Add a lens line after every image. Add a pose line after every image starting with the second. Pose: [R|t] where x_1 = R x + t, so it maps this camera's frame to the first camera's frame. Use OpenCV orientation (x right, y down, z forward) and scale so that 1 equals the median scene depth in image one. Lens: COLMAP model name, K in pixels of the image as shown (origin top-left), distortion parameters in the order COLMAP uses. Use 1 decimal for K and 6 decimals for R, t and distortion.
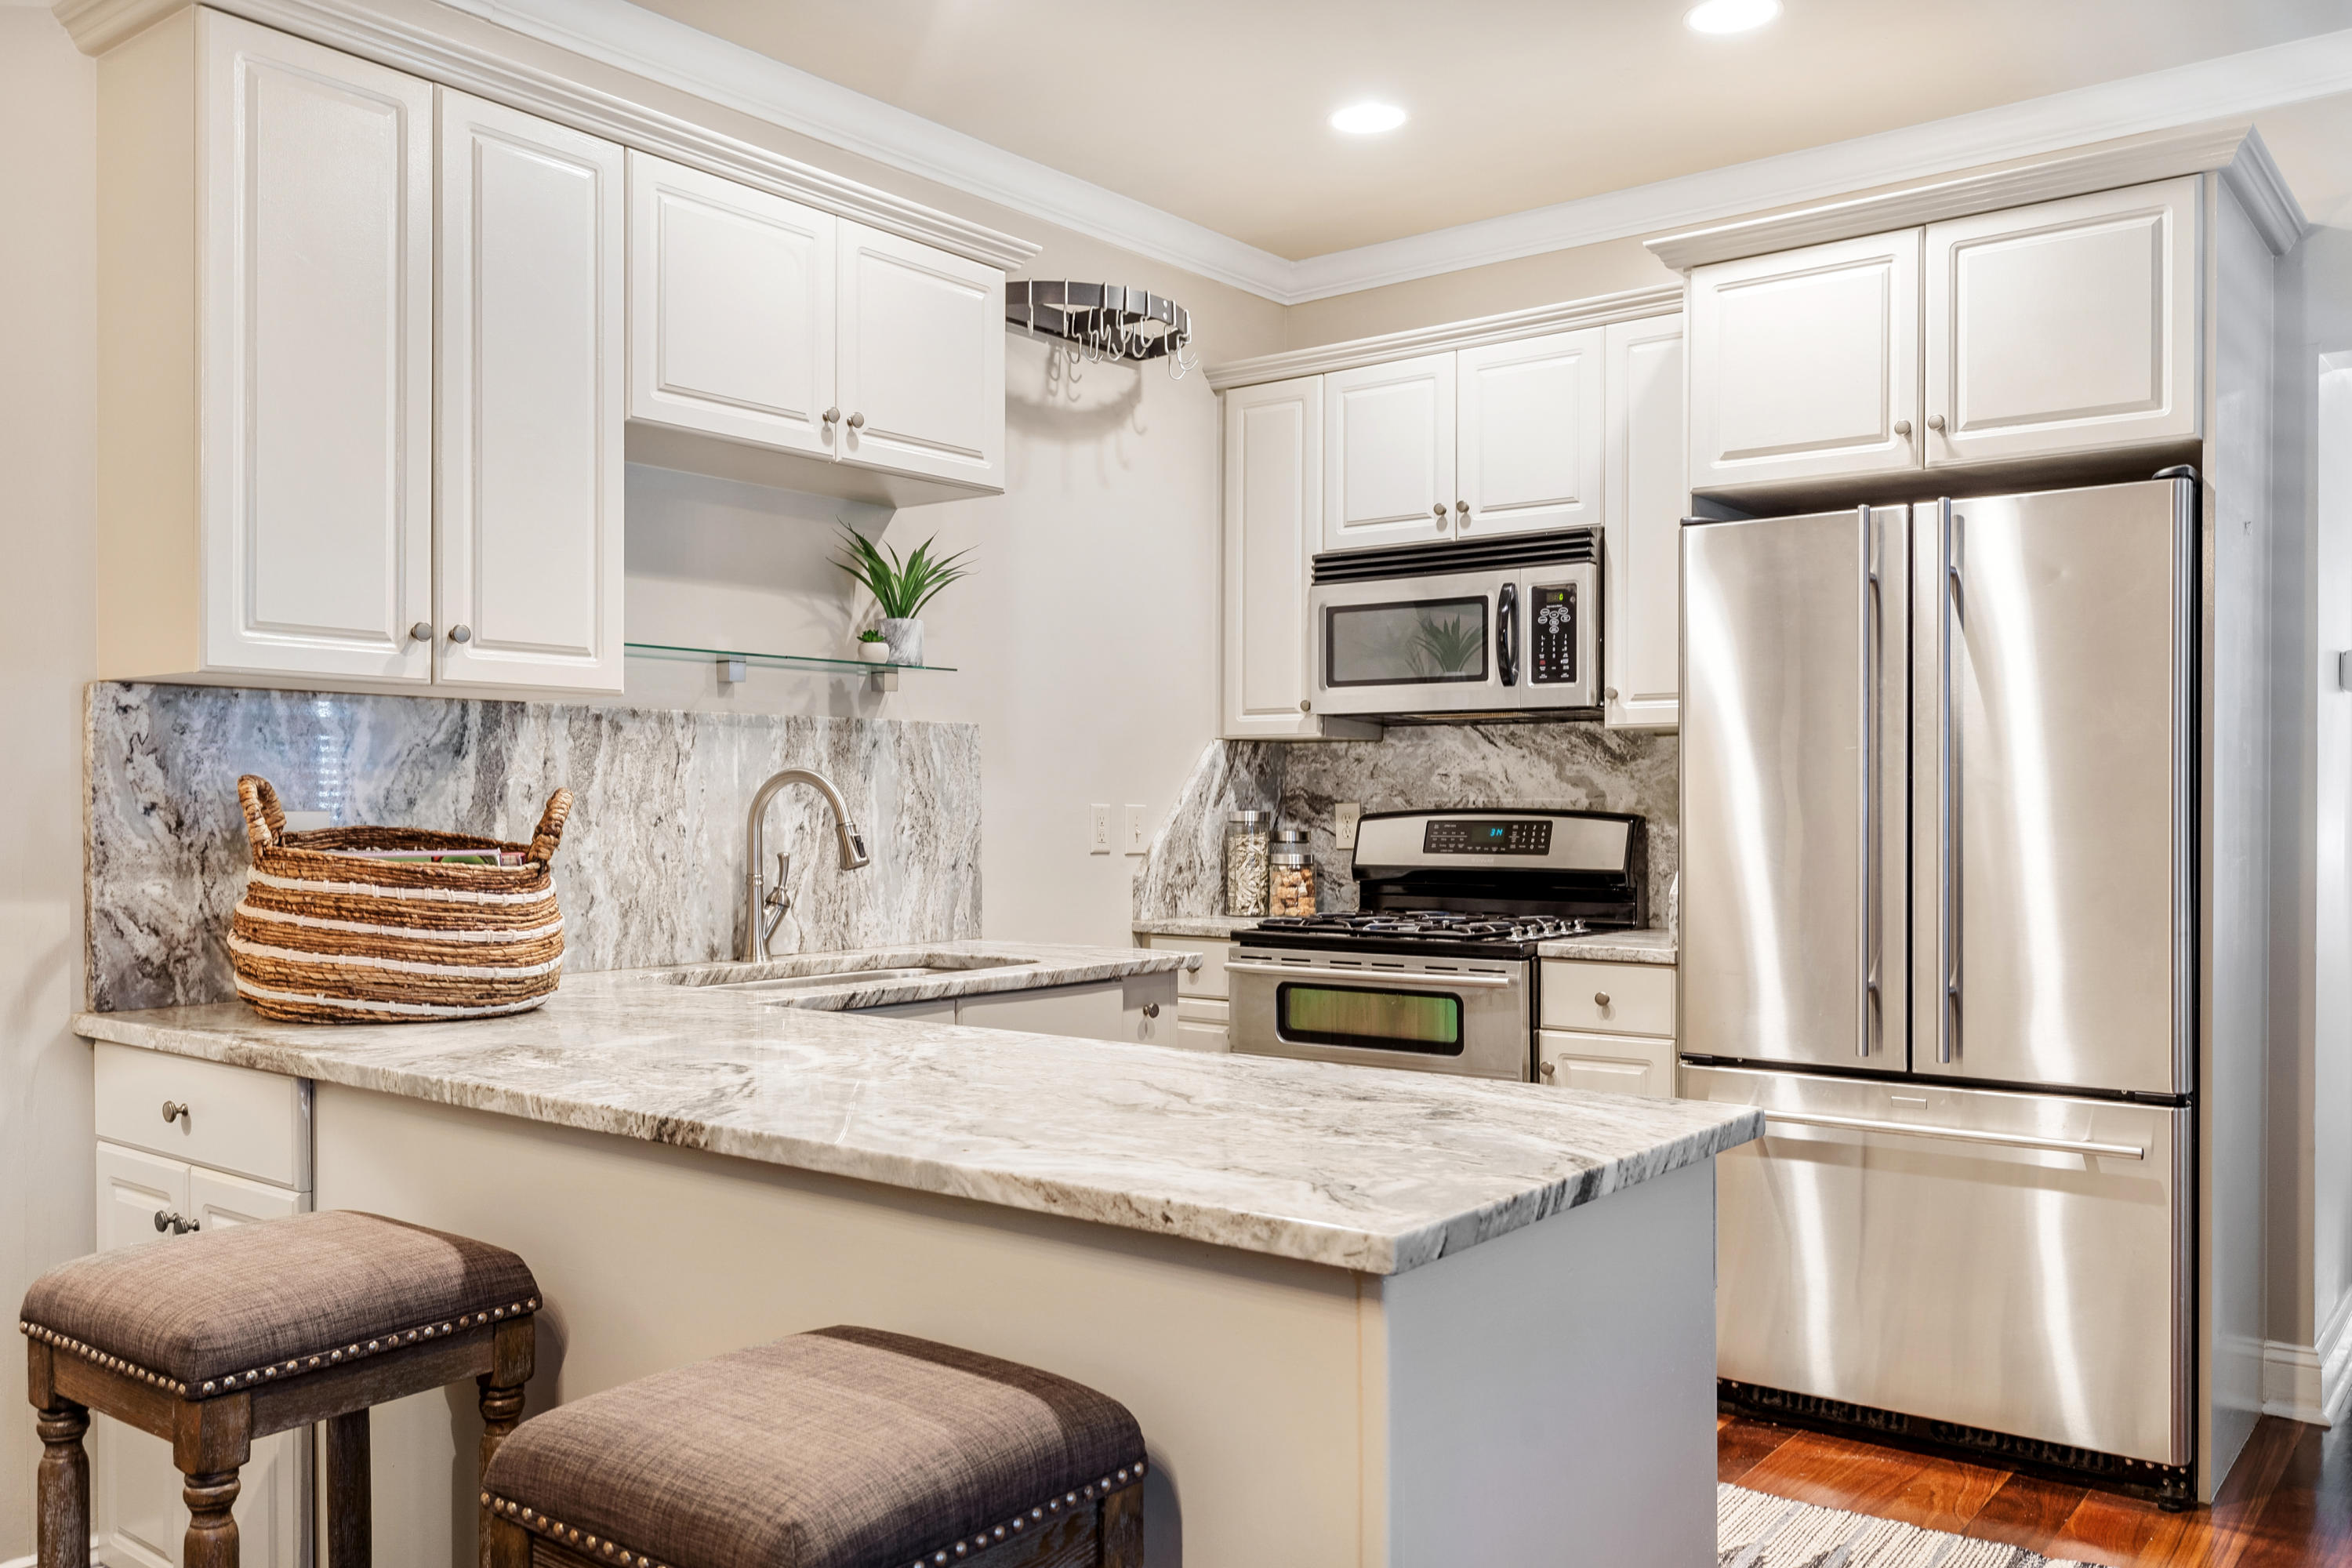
lens RADIAL K [[1863.8, 0, 1175.1], [0, 1863.8, 803.2], [0, 0, 1]] dist [0.003850, 0.009658]
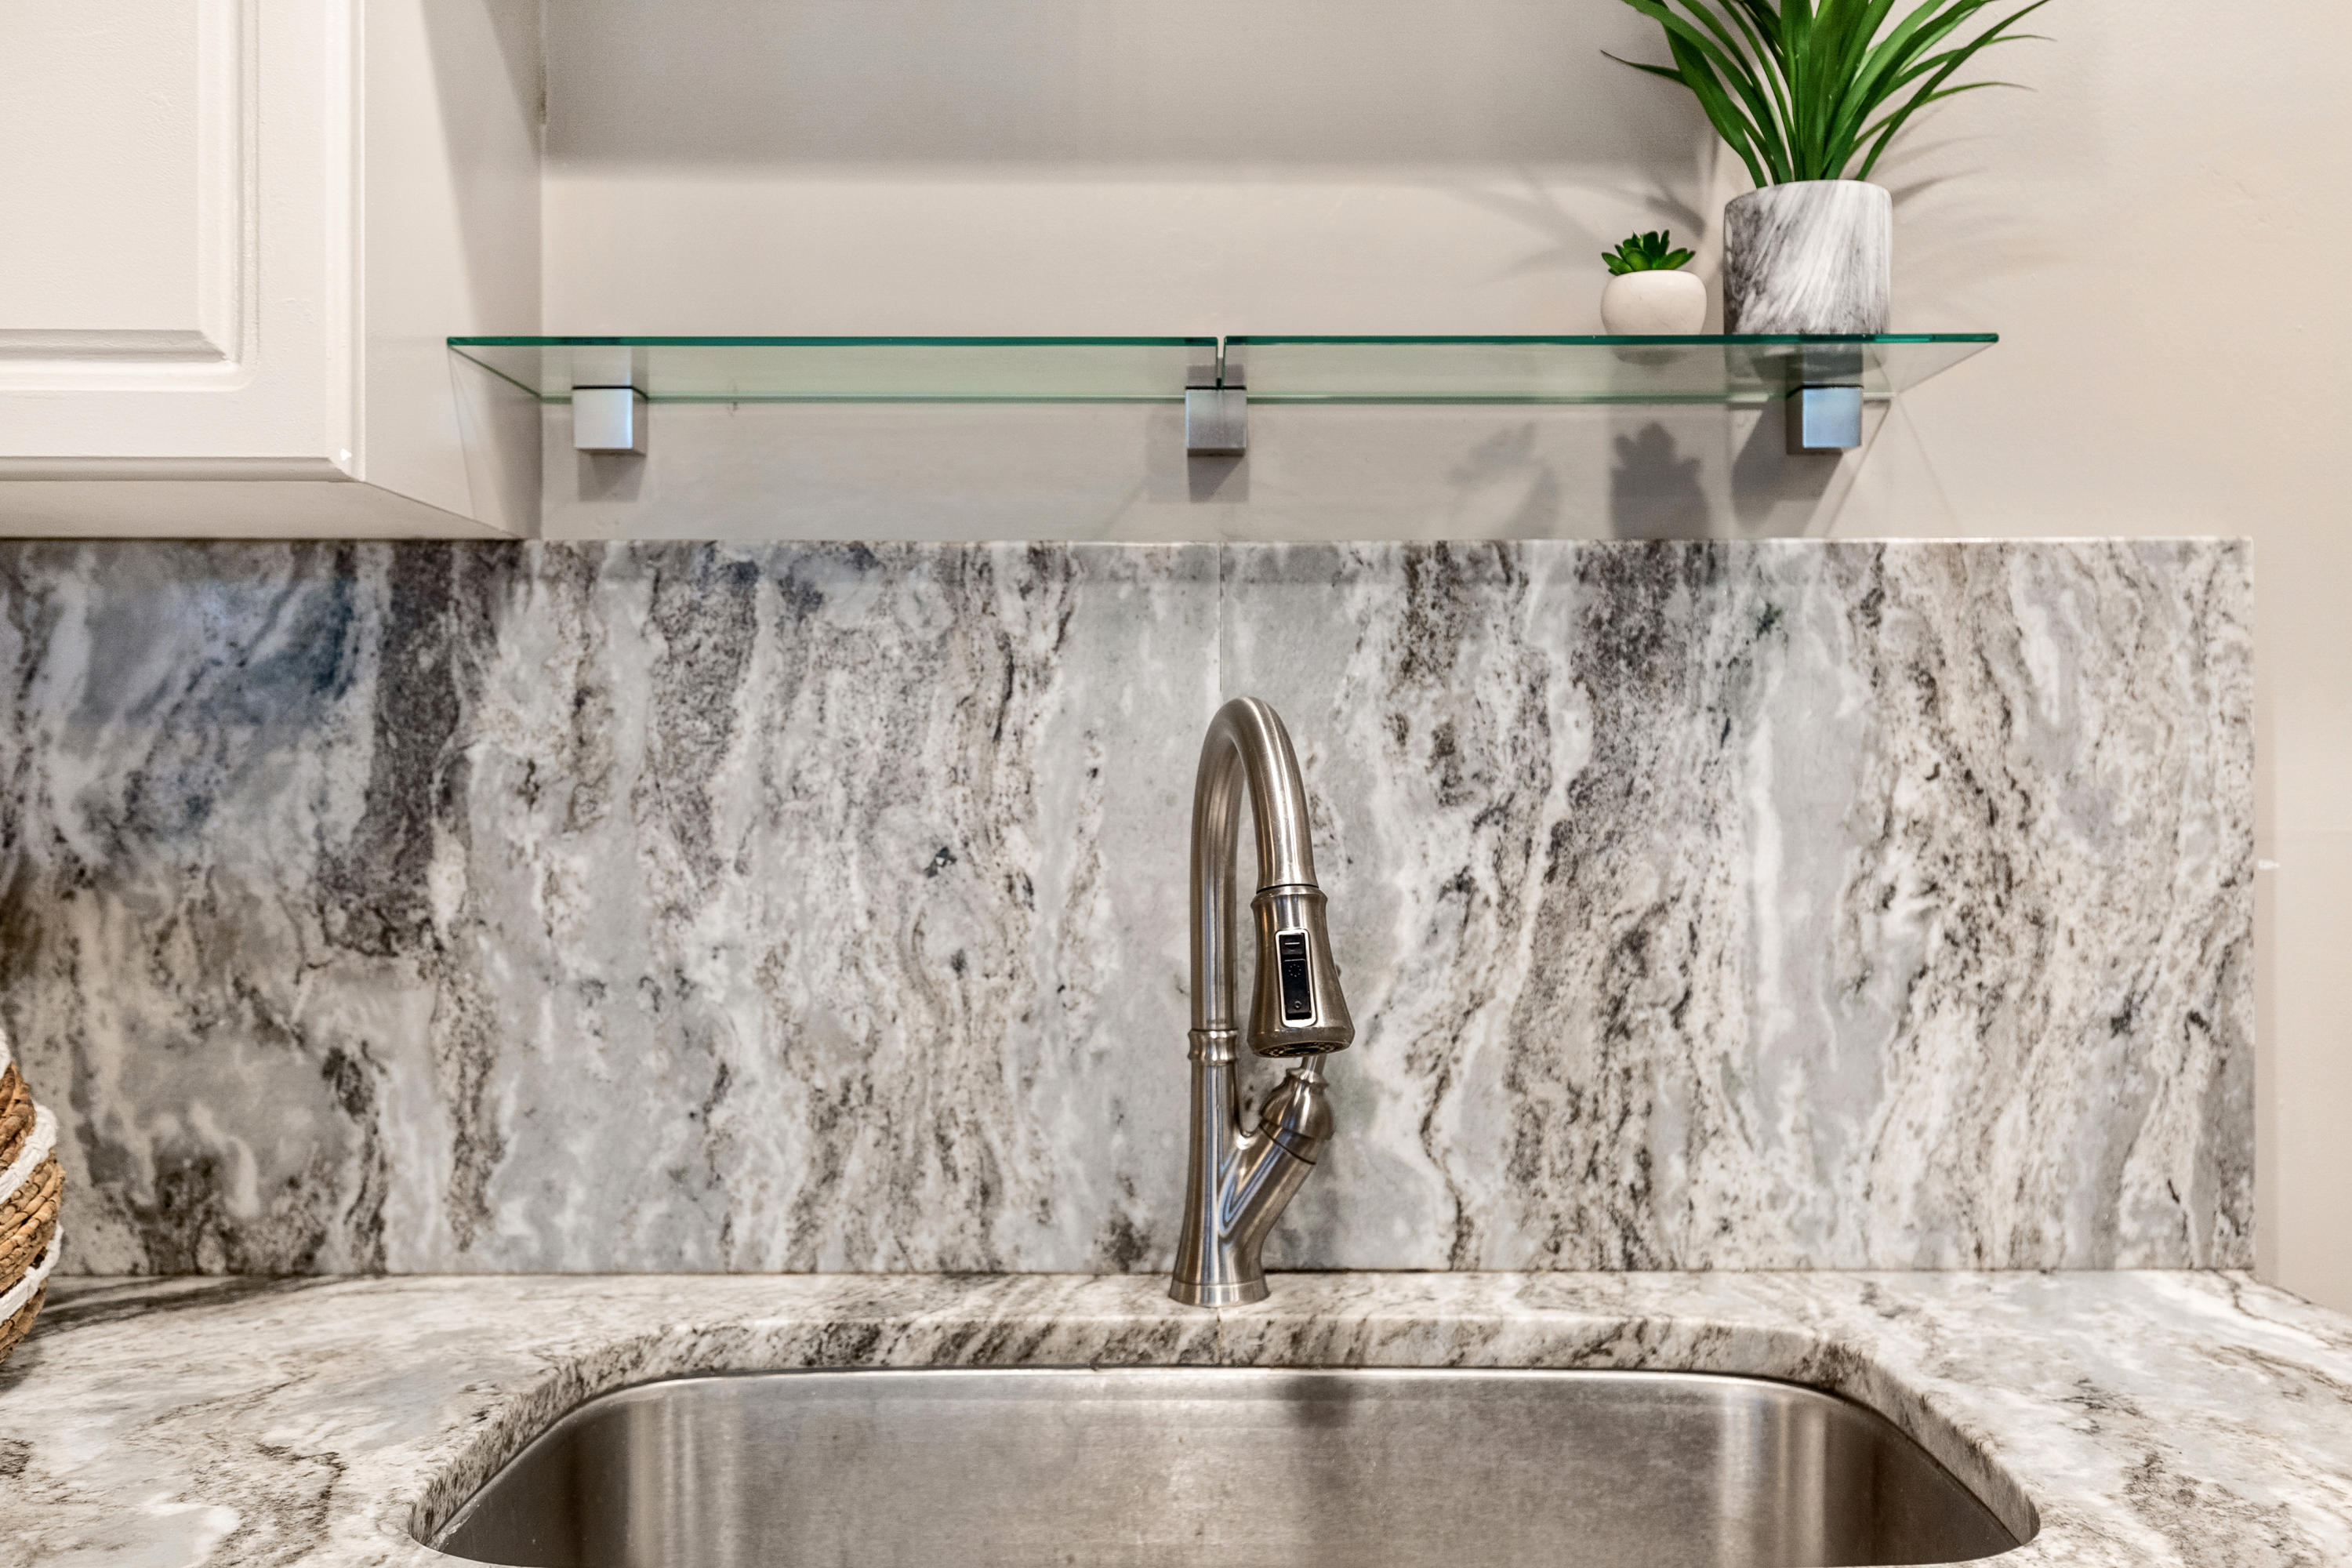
lens RADIAL K [[2150.5, 0, 1177.3], [0, 2150.5, 798.0], [0, 0, 1]] dist [0.003706, 0.000000]
pose [[0.616960, 0.006554, -0.786967, 0.068409], [0.000488, 0.999962, 0.008710, -0.005613], [0.786994, -0.005758, 0.616934, 0.773658]]
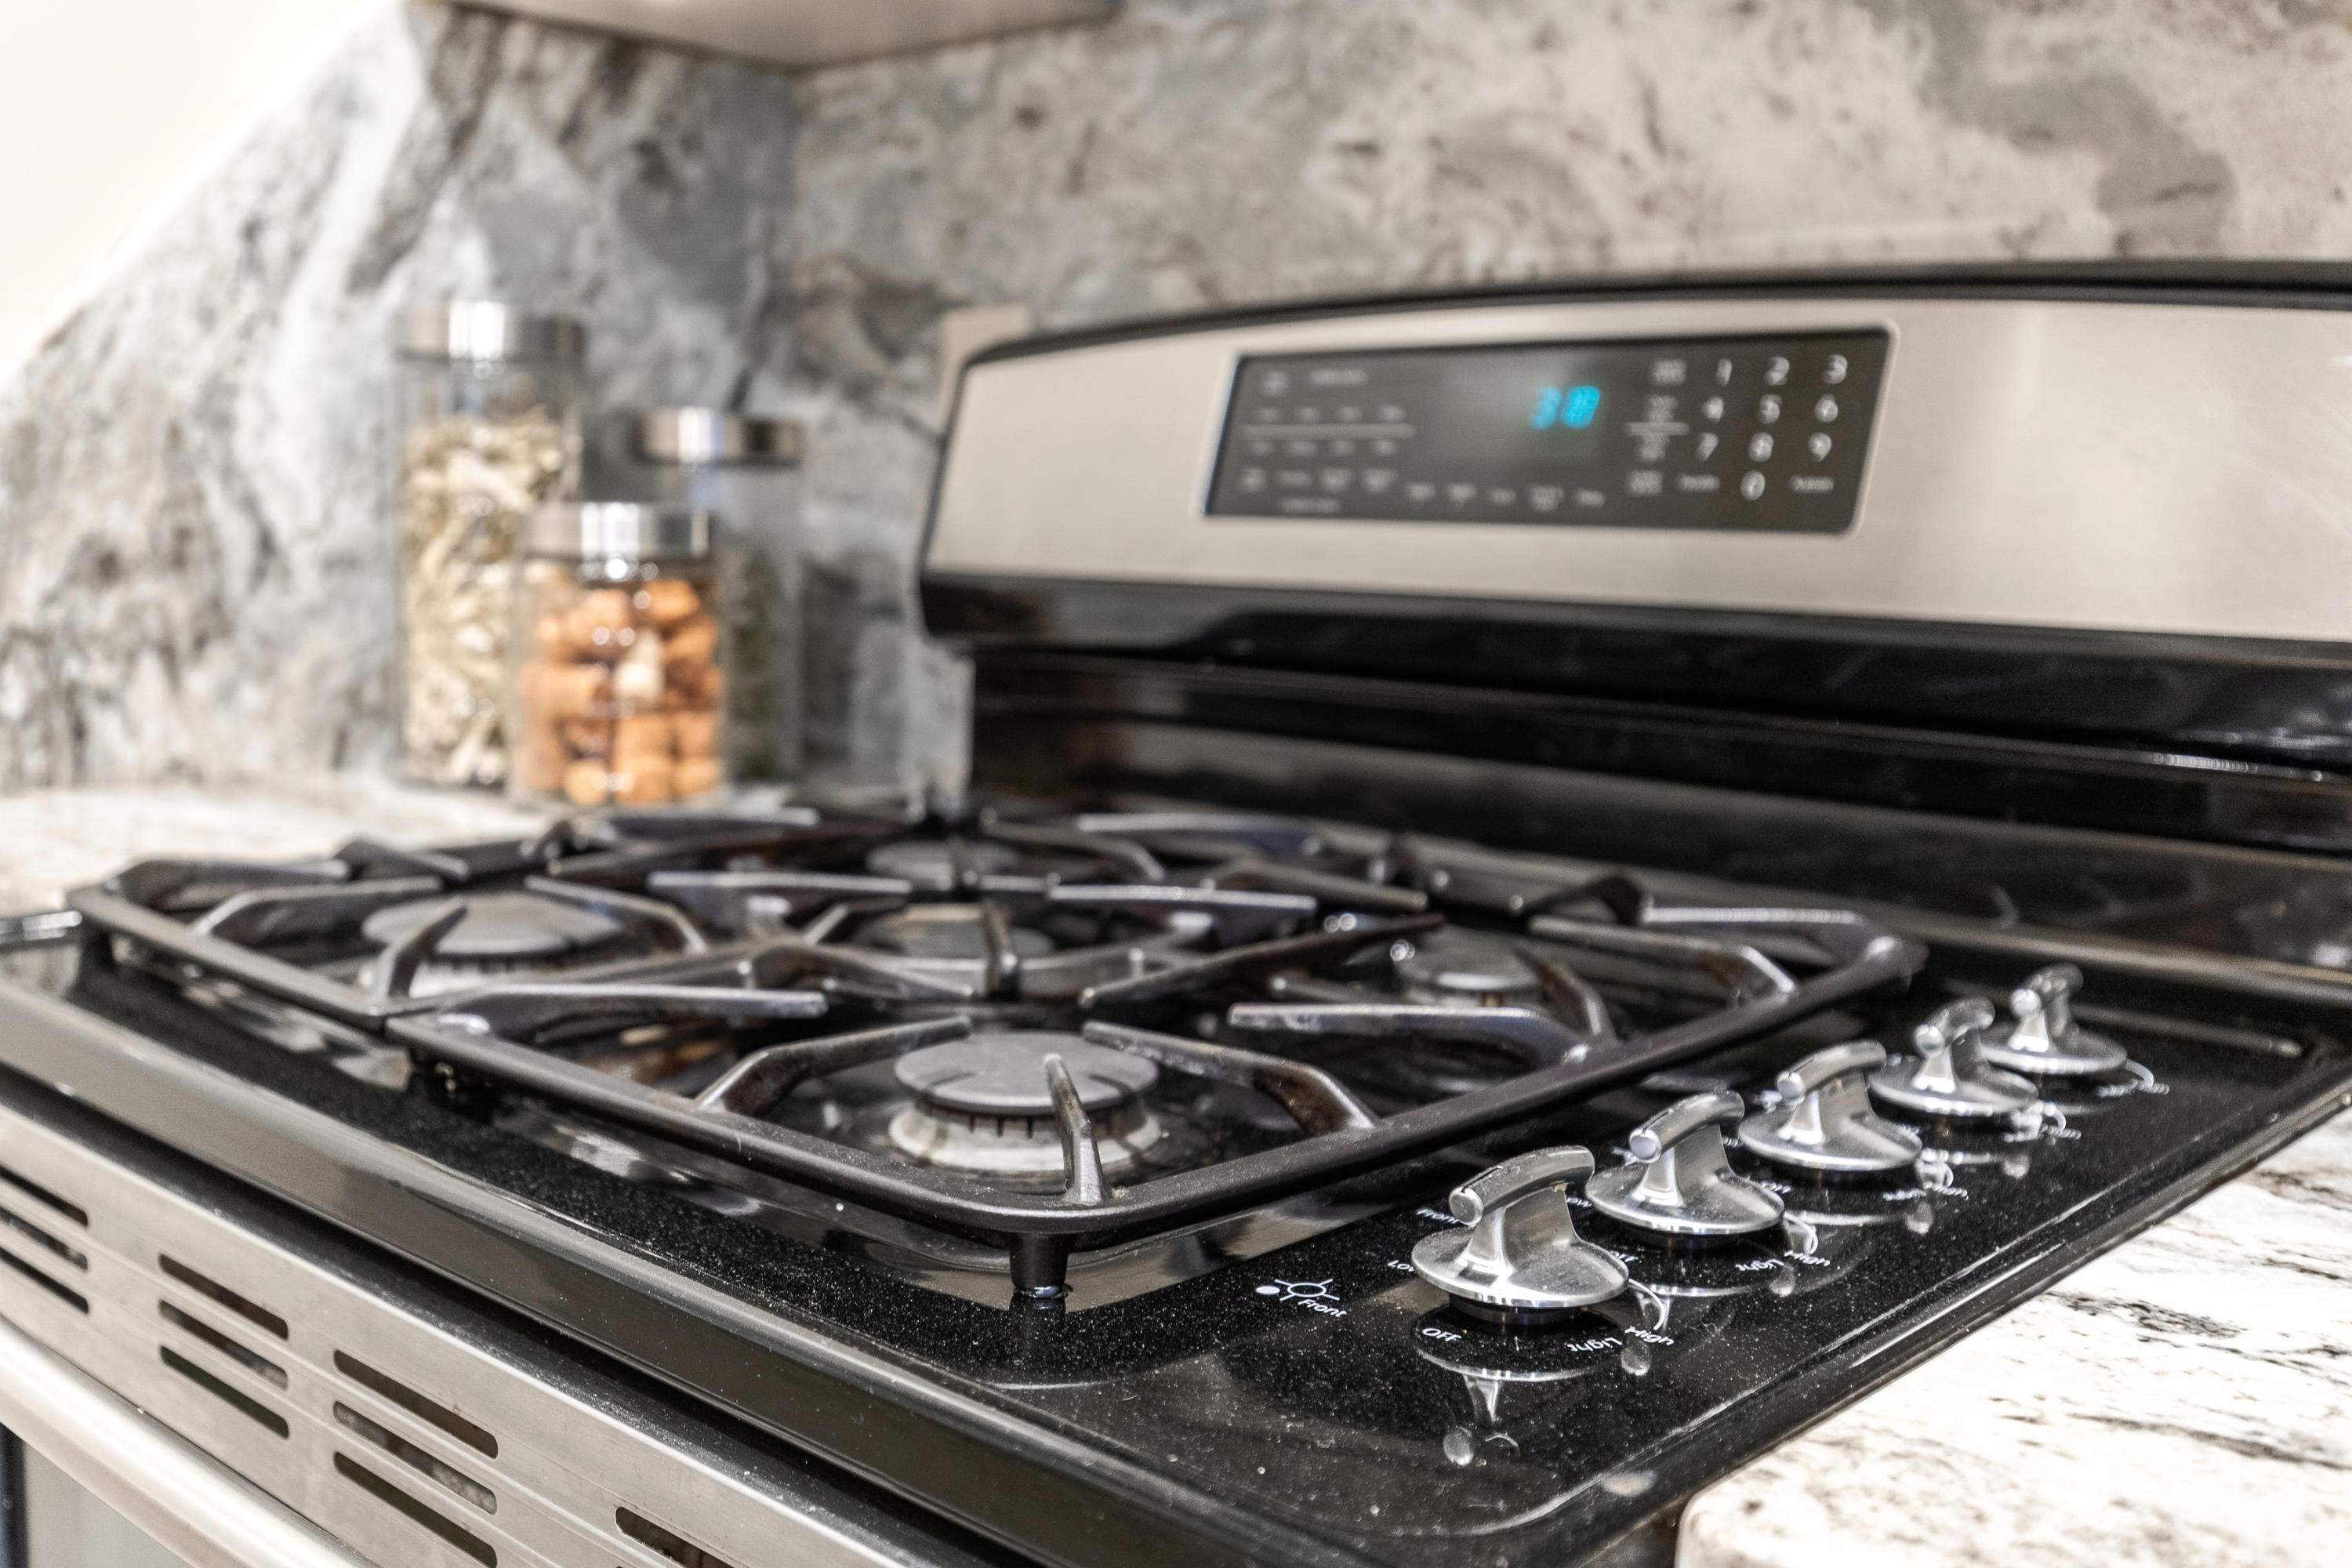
lens RADIAL K [[2252.1, 0, 1182.4], [0, 2252.1, 781.6], [0, 0, 1]] dist [0.016200, 0.000000]
pose [[0.995997, 0.037549, -0.081123, 0.198420], [-0.027749, 0.992541, 0.118714, 0.034509], [0.084975, -0.115987, 0.989609, 0.996659]]
